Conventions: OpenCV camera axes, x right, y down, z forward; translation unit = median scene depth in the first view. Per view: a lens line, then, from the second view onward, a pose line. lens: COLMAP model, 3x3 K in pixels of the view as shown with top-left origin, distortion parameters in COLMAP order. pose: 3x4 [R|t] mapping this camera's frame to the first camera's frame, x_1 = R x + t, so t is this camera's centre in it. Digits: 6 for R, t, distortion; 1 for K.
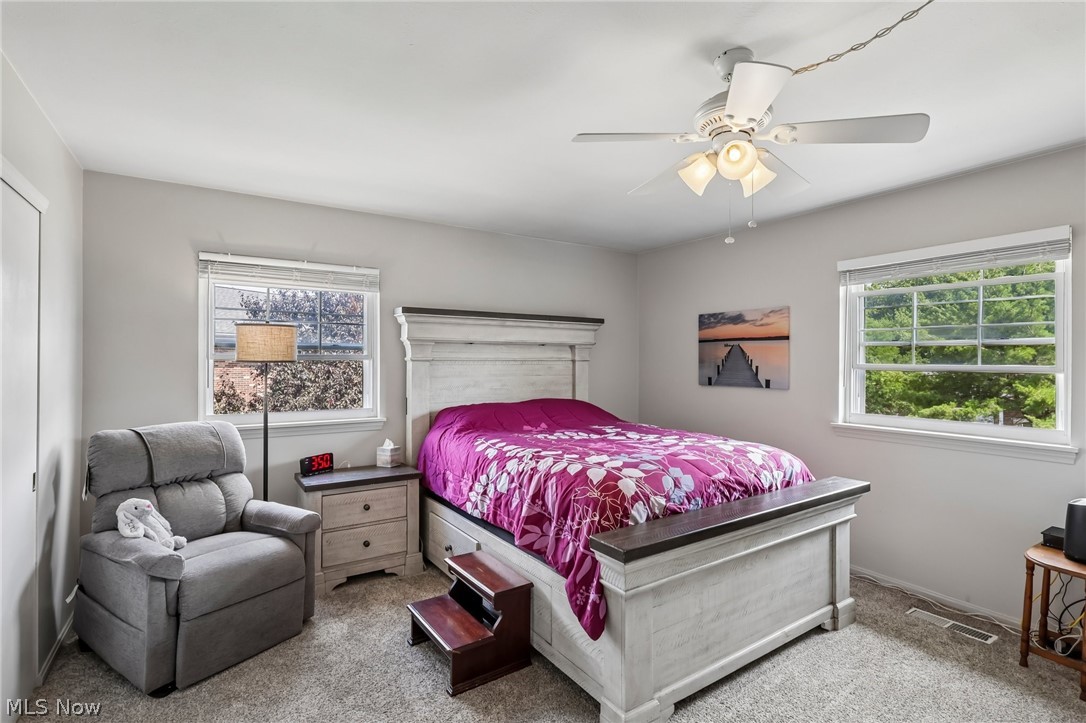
lens RADIAL K [[515.6, 0, 539.1], [0, 515.6, 350.9], [0, 0, 1]] dist [0.000011, 0.000907]
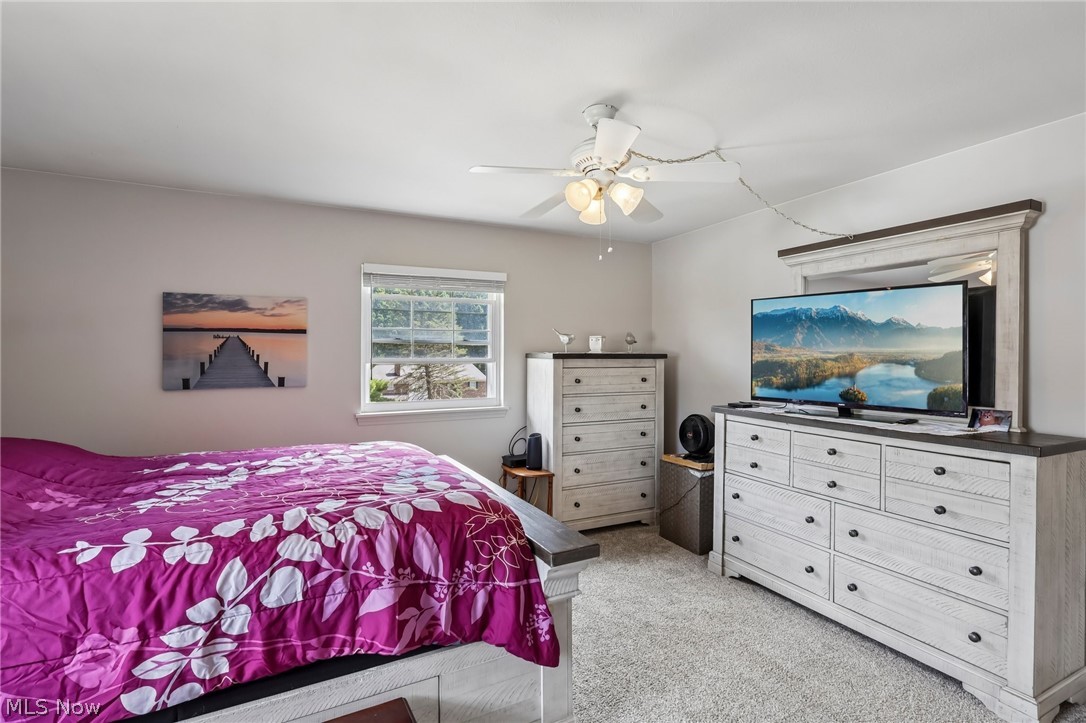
lens RADIAL K [[515.6, 0, 539.1], [0, 515.6, 350.9], [0, 0, 1]] dist [0.000011, 0.000907]
pose [[0.103641, 0.000195, 0.994615, -0.467209], [-0.017794, 0.999840, 0.001658, 0.000806], [-0.994456, -0.017870, 0.103628, 0.544607]]
